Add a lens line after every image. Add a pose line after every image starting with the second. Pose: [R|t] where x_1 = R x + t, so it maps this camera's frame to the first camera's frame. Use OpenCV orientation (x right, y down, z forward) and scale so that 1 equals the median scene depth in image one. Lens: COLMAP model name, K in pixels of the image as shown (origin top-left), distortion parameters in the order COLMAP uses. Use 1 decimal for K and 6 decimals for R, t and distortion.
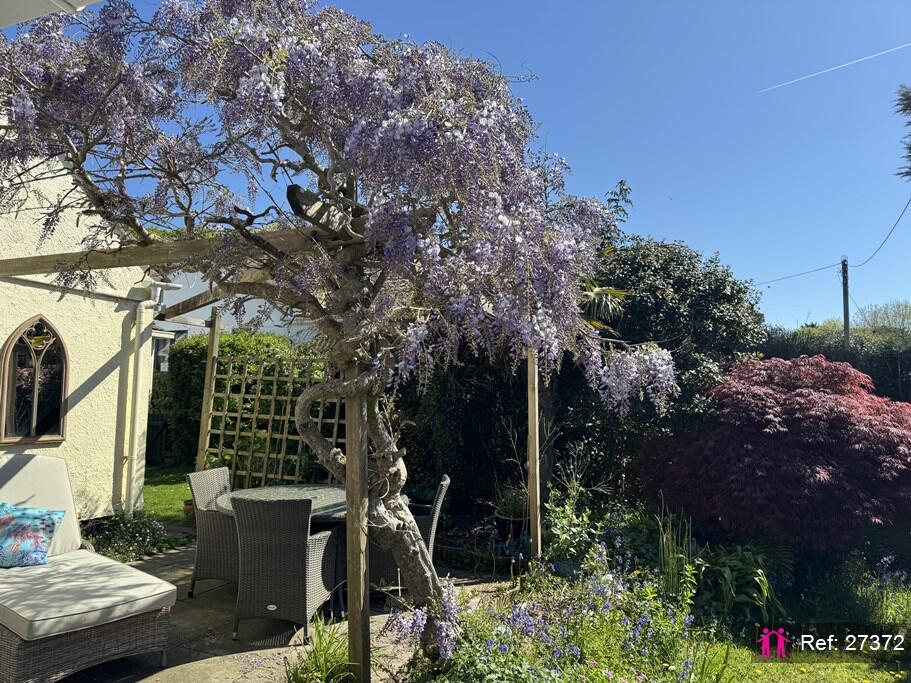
lens RADIAL K [[648.9, 0, 455.5], [0, 648.9, 341.5], [0, 0, 1]] dist [0.110557, -0.171116]
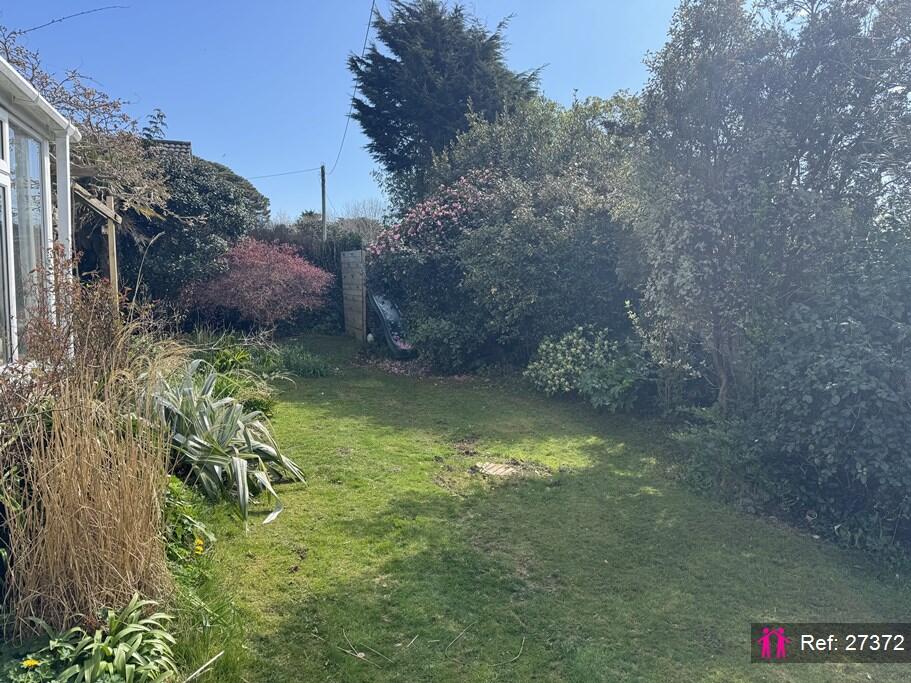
lens RADIAL K [[648.9, 0, 455.5], [0, 648.9, 341.5], [0, 0, 1]] dist [0.110557, -0.171116]
pose [[0.755157, -0.067551, 0.652054, -0.182171], [-0.050439, 0.985741, 0.160534, -0.014984], [-0.653600, -0.154117, 0.740982, -0.437952]]
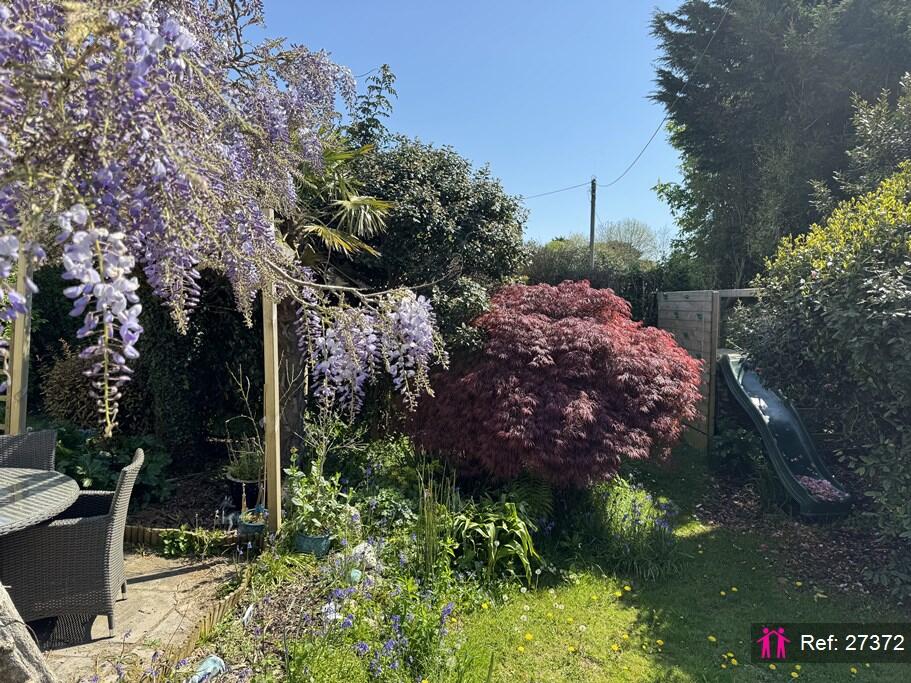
lens RADIAL K [[648.9, 0, 455.5], [0, 648.9, 341.5], [0, 0, 1]] dist [0.110557, -0.171116]
pose [[0.941471, -0.027834, 0.335944, 0.057113], [-0.019899, 0.990258, 0.137813, -0.018018], [-0.336507, -0.136432, 0.931745, 0.170568]]
